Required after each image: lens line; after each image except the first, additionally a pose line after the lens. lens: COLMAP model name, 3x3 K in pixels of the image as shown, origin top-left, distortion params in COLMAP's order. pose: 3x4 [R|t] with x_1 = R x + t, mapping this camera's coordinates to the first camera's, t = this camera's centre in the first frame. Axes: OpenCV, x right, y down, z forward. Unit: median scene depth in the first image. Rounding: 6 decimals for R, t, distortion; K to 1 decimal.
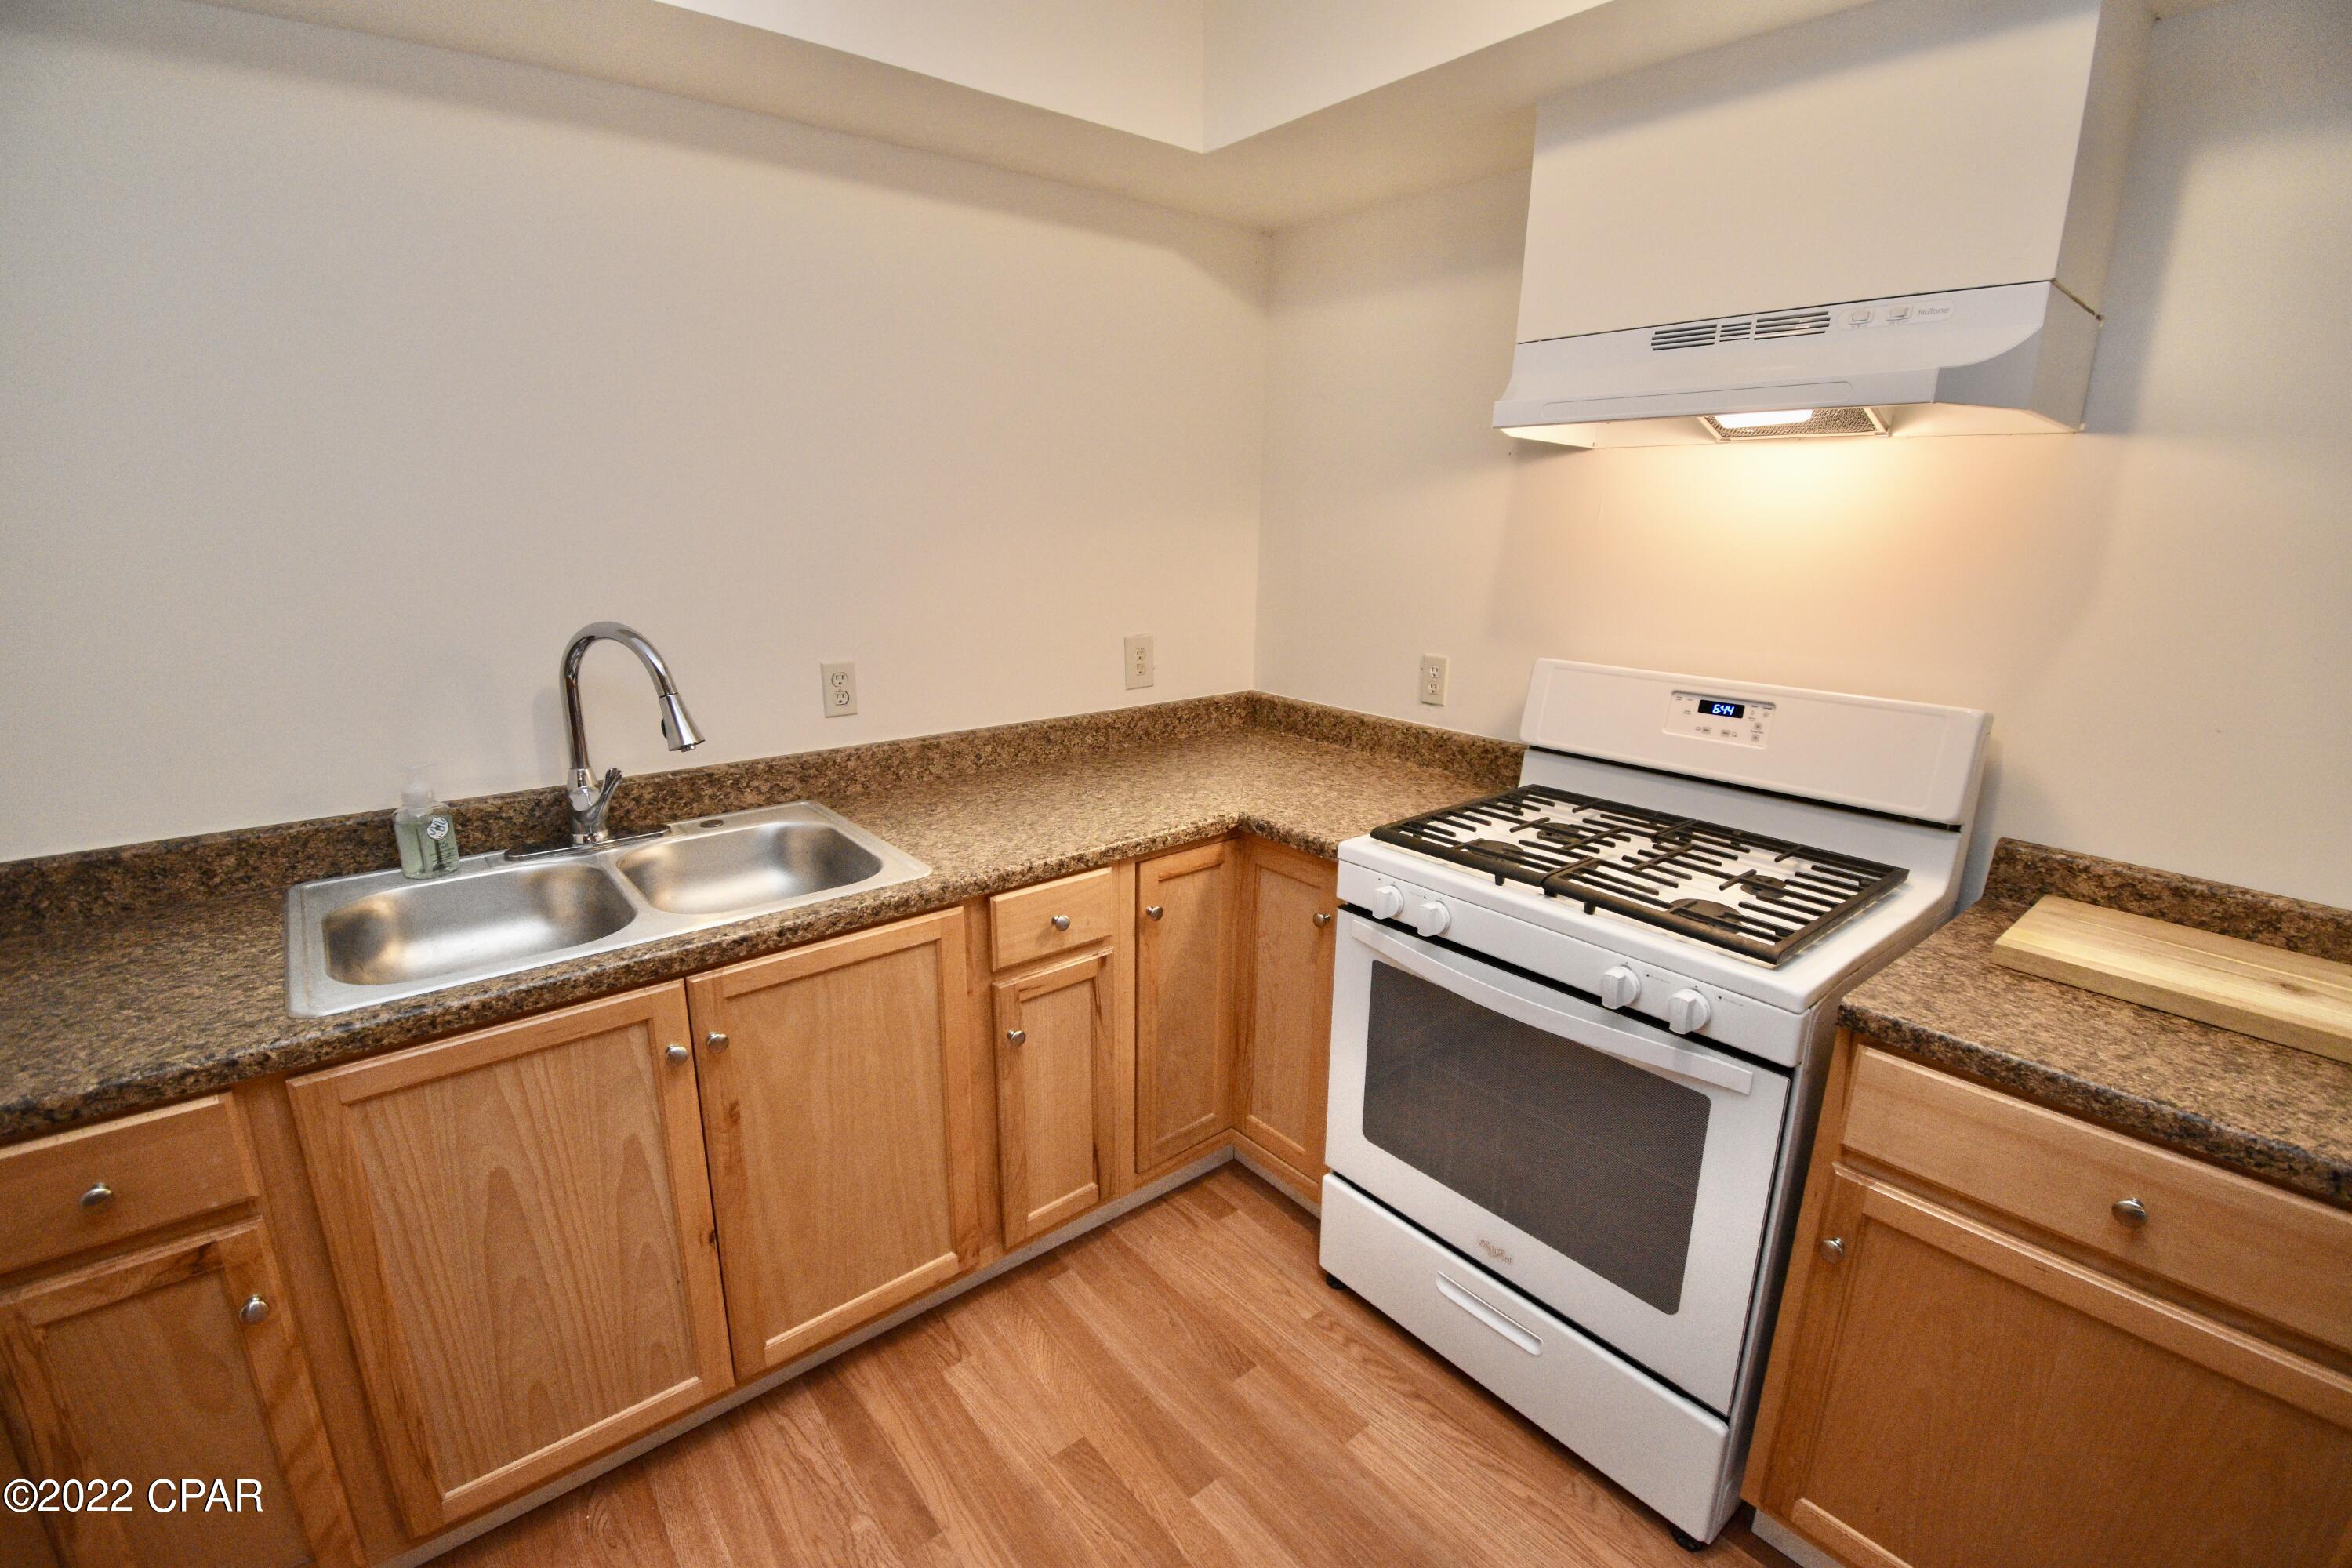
lens RADIAL K [[1033.0, 0, 1178.0], [0, 1033.0, 792.8], [0, 0, 1]] dist [0.021939, -0.027454]
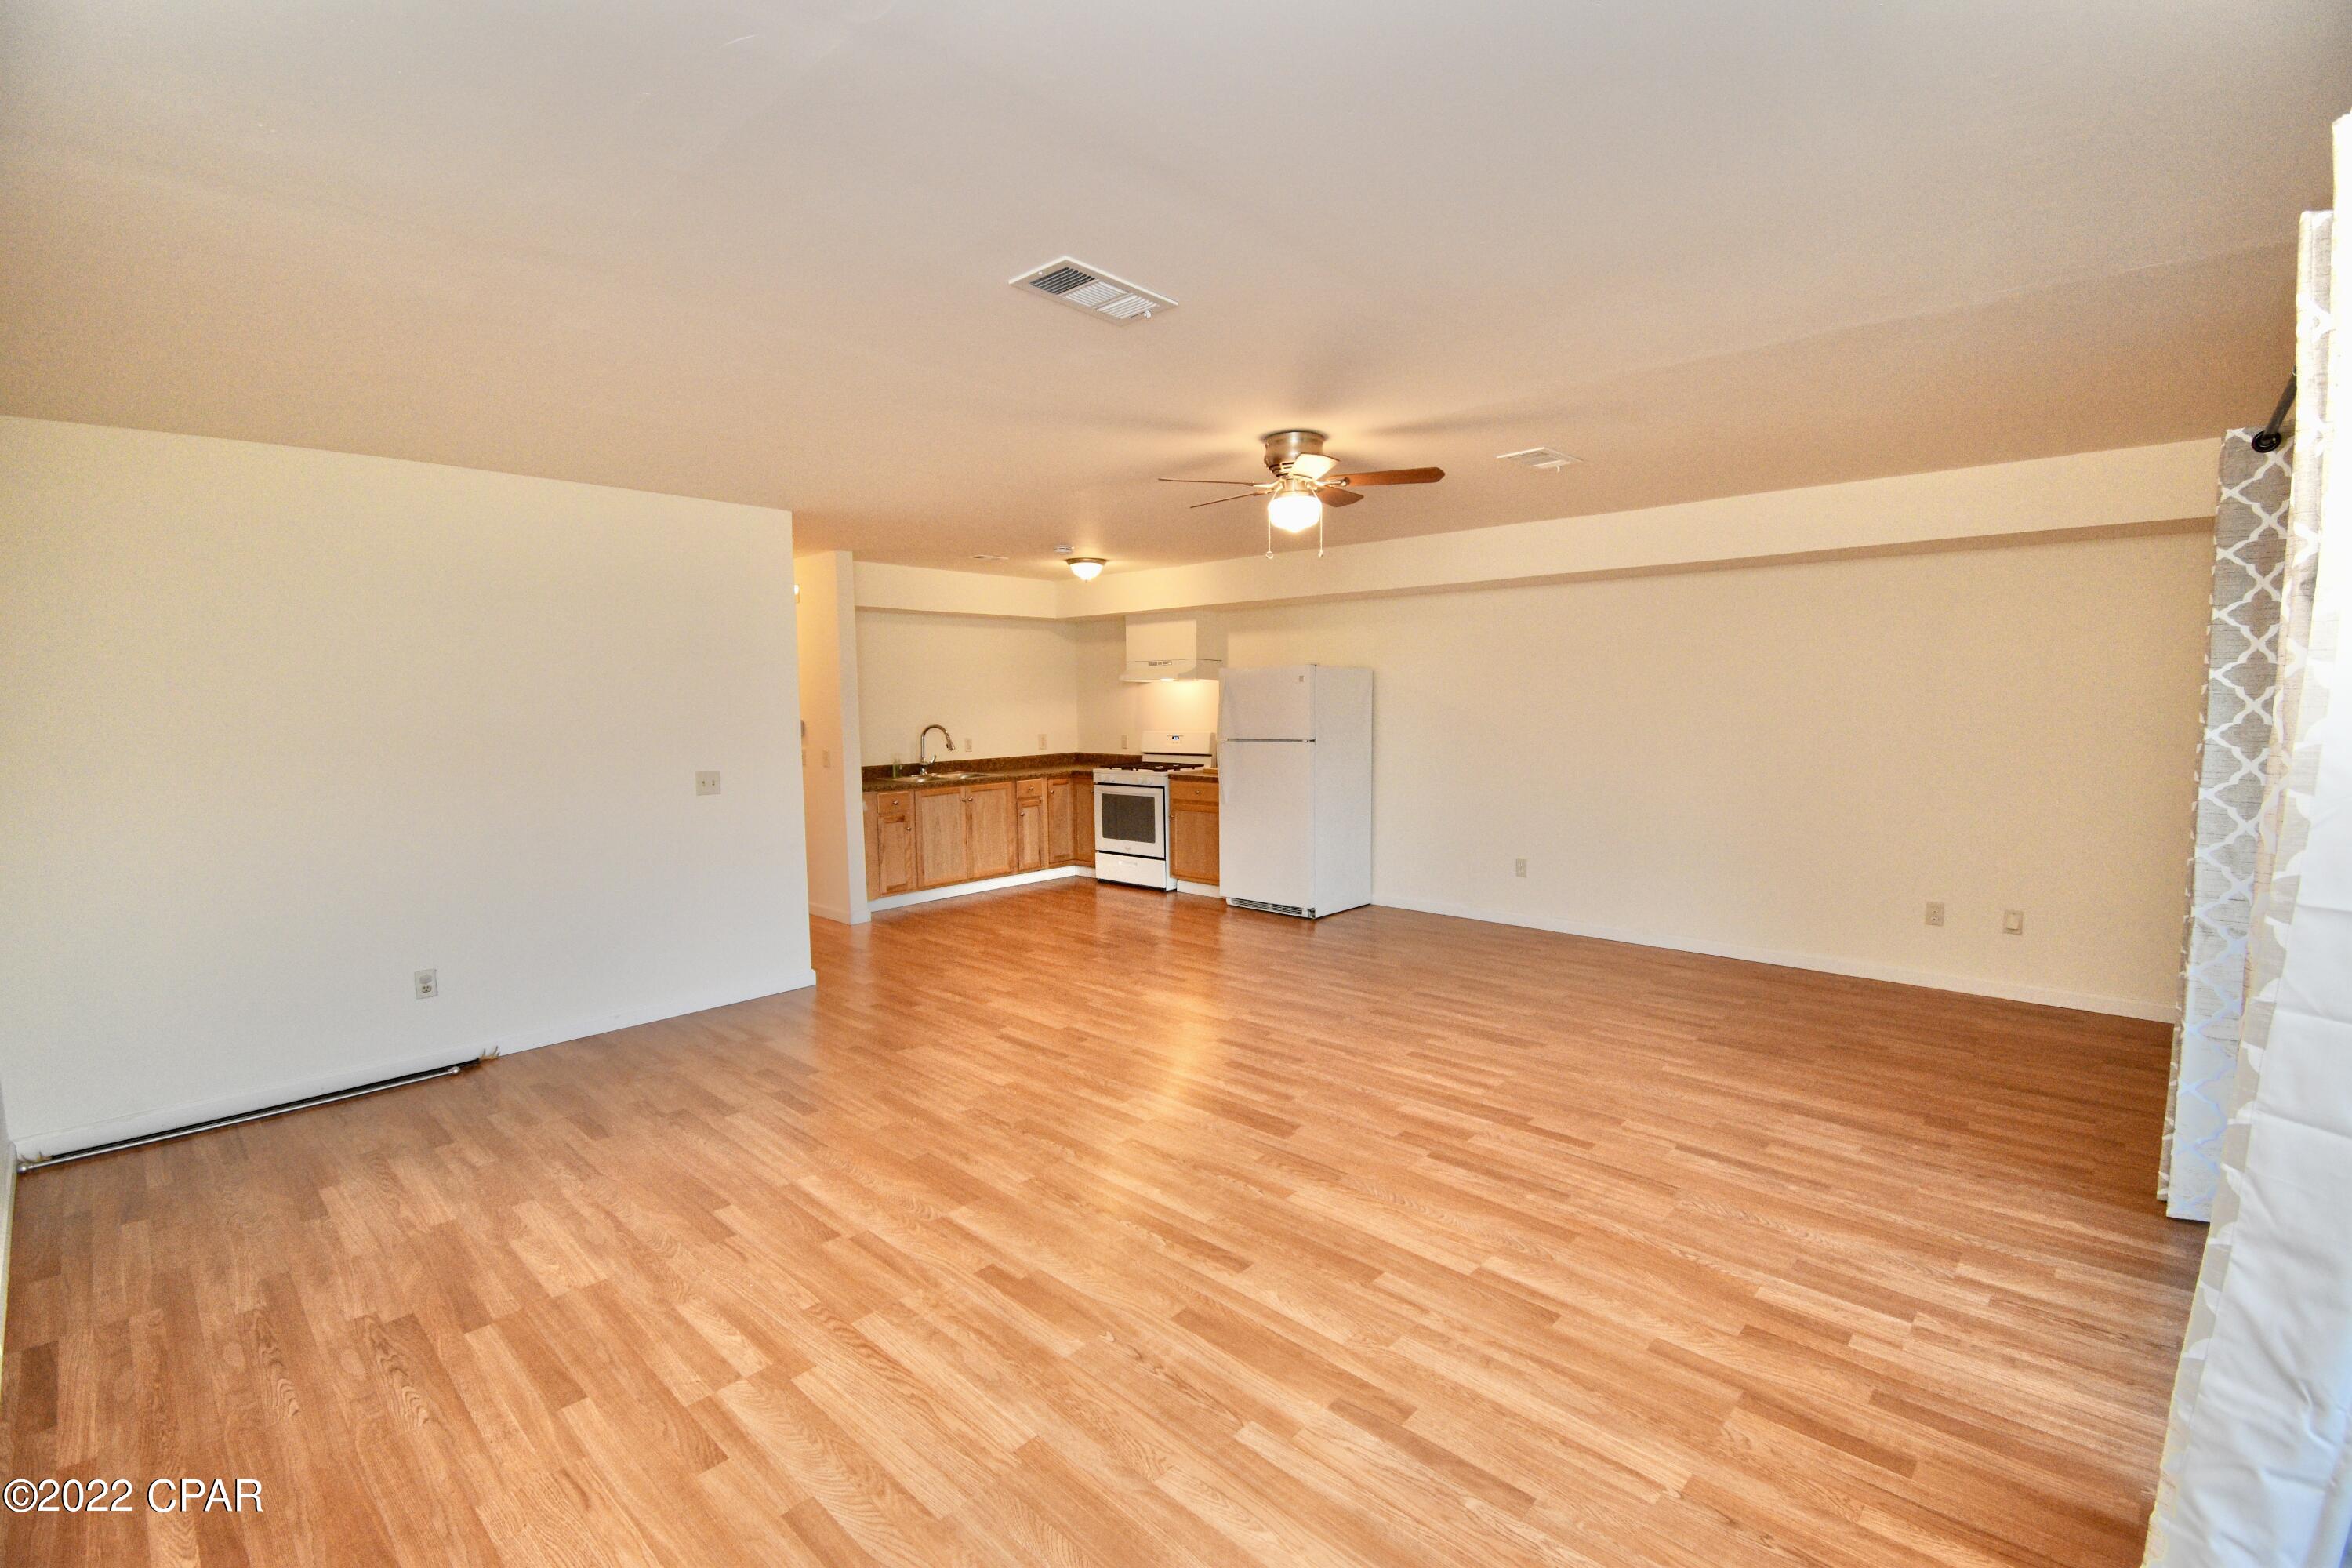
lens RADIAL K [[1033.0, 0, 1178.0], [0, 1033.0, 792.8], [0, 0, 1]] dist [0.021939, -0.027454]
pose [[0.990395, -0.037576, 0.133064, -0.079907], [0.059364, 0.984711, -0.163770, 0.899109], [-0.124876, 0.170096, 0.977483, -3.388456]]
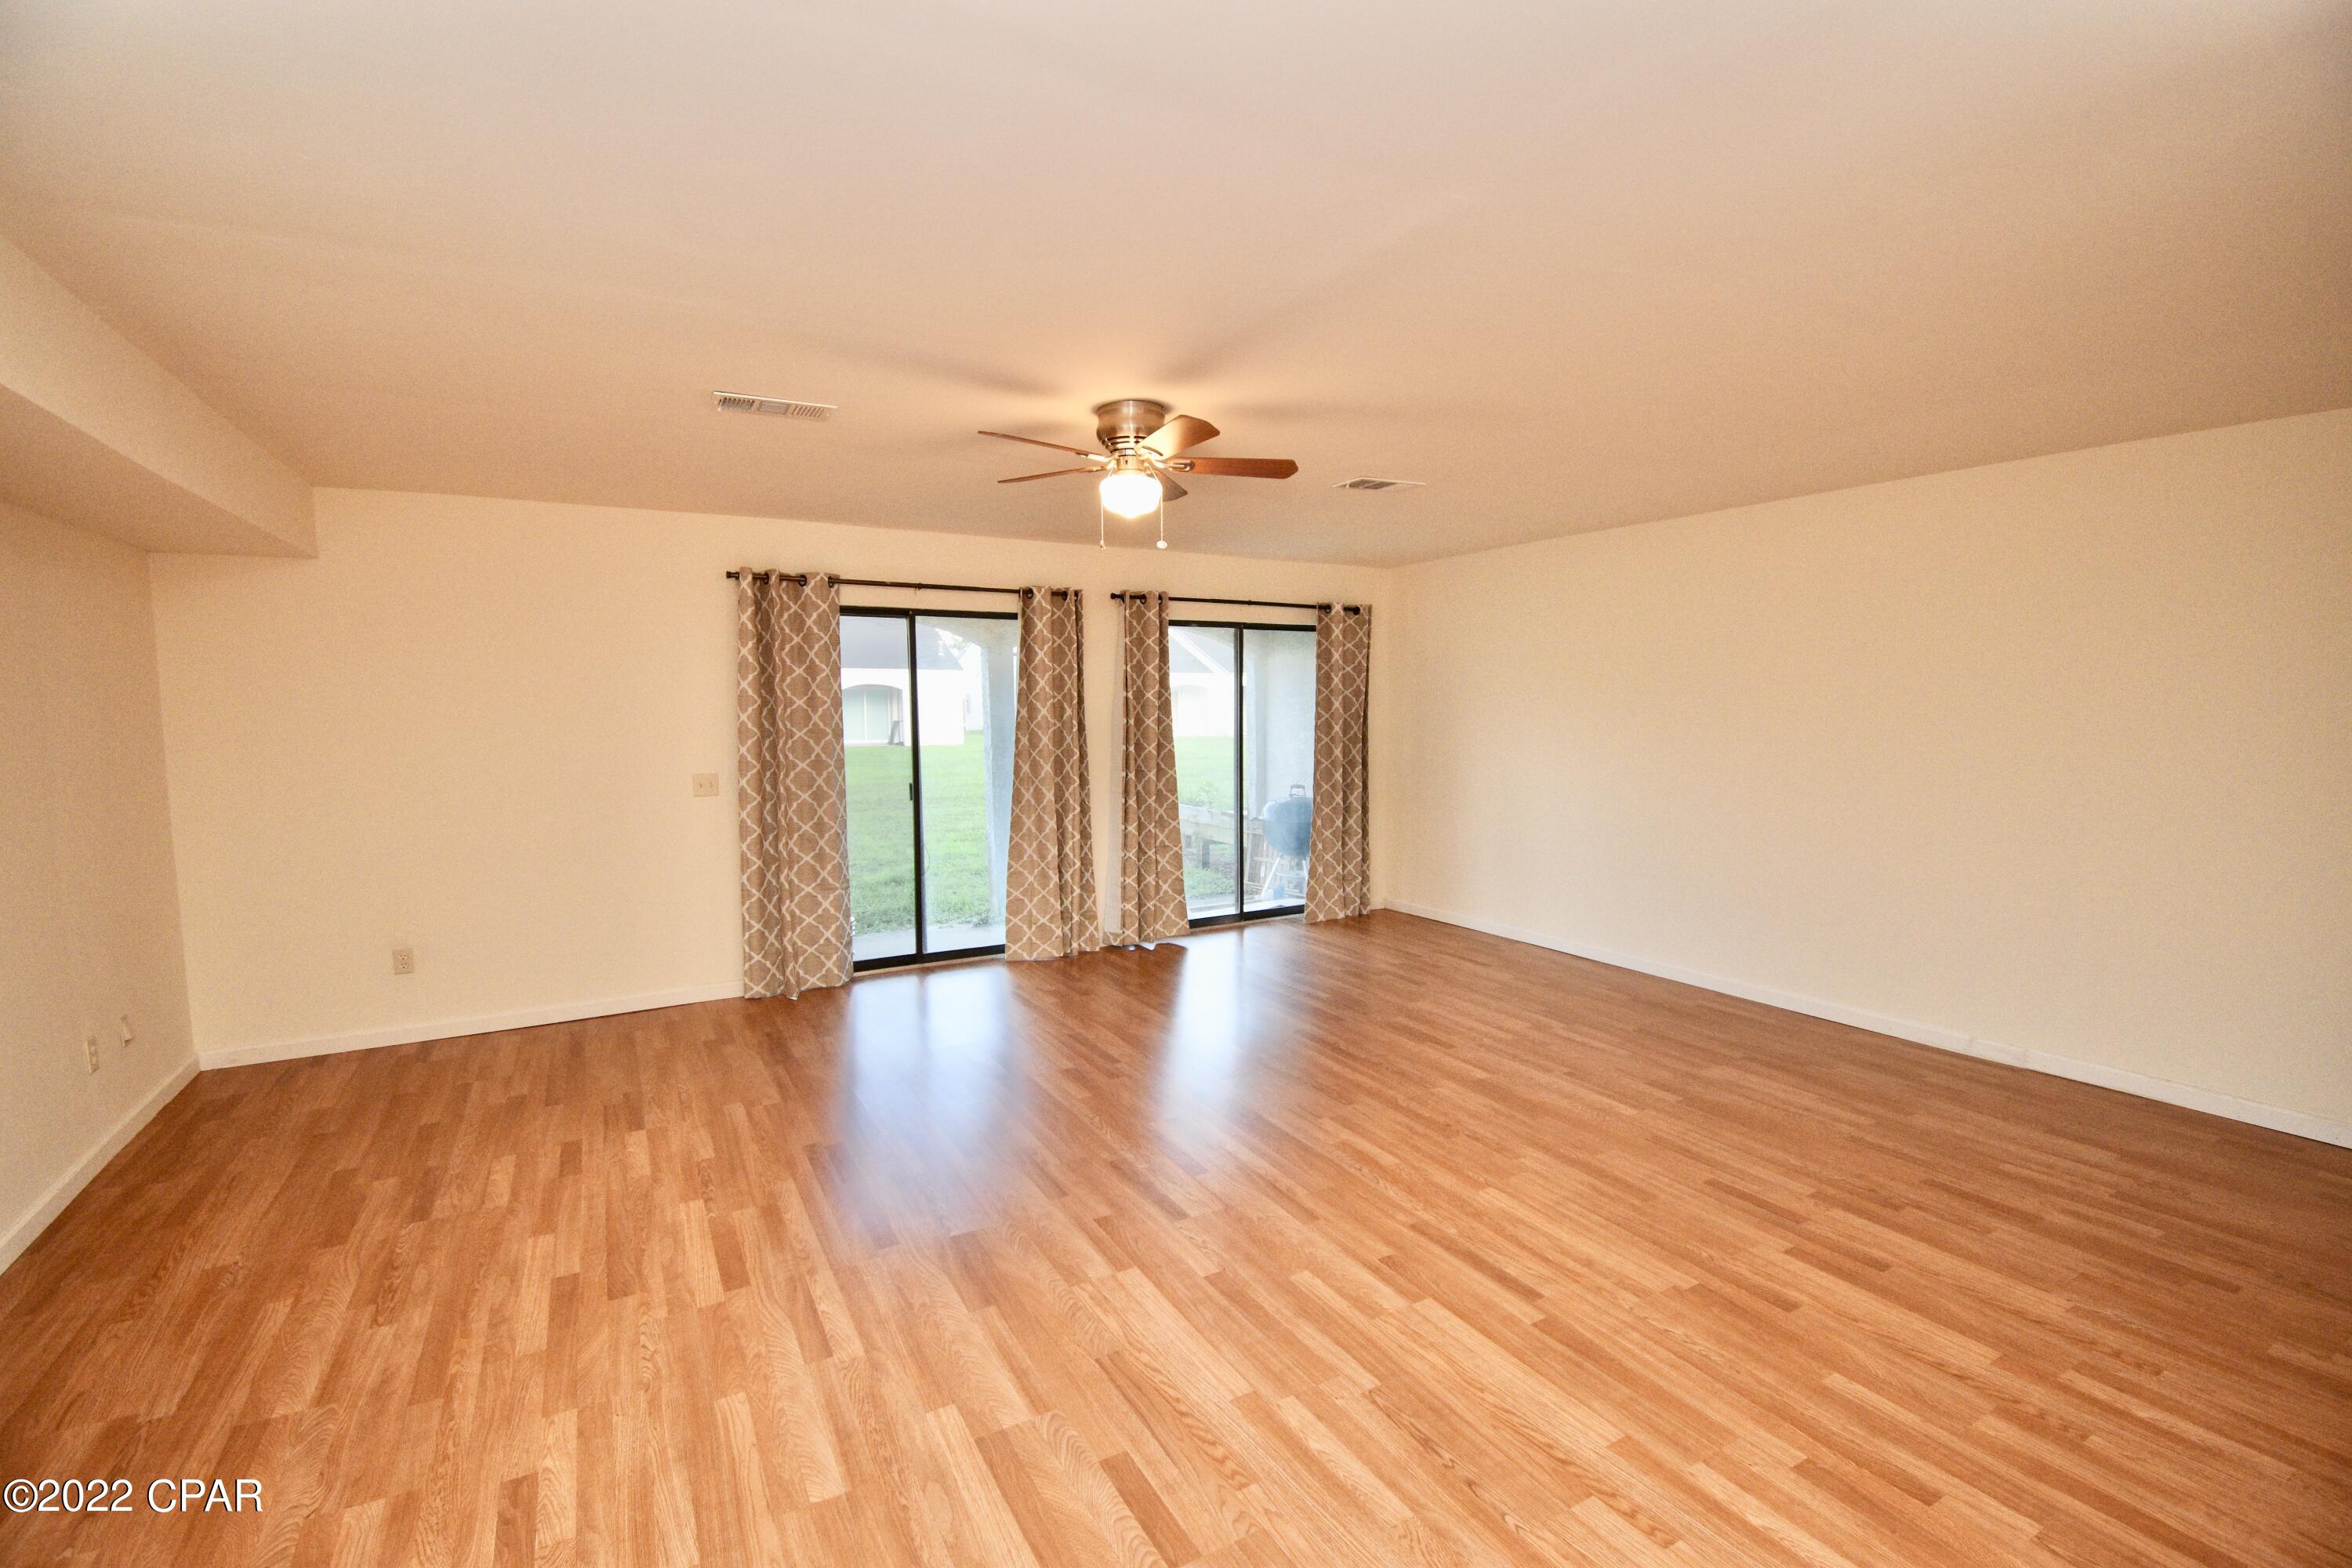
lens RADIAL K [[1033.0, 0, 1178.0], [0, 1033.0, 792.8], [0, 0, 1]] dist [0.021939, -0.027454]
pose [[-0.986434, -0.019921, 0.162945, 0.071868], [0.038115, 0.937690, 0.345377, -0.136906], [-0.159671, 0.346902, -0.924210, 0.412250]]
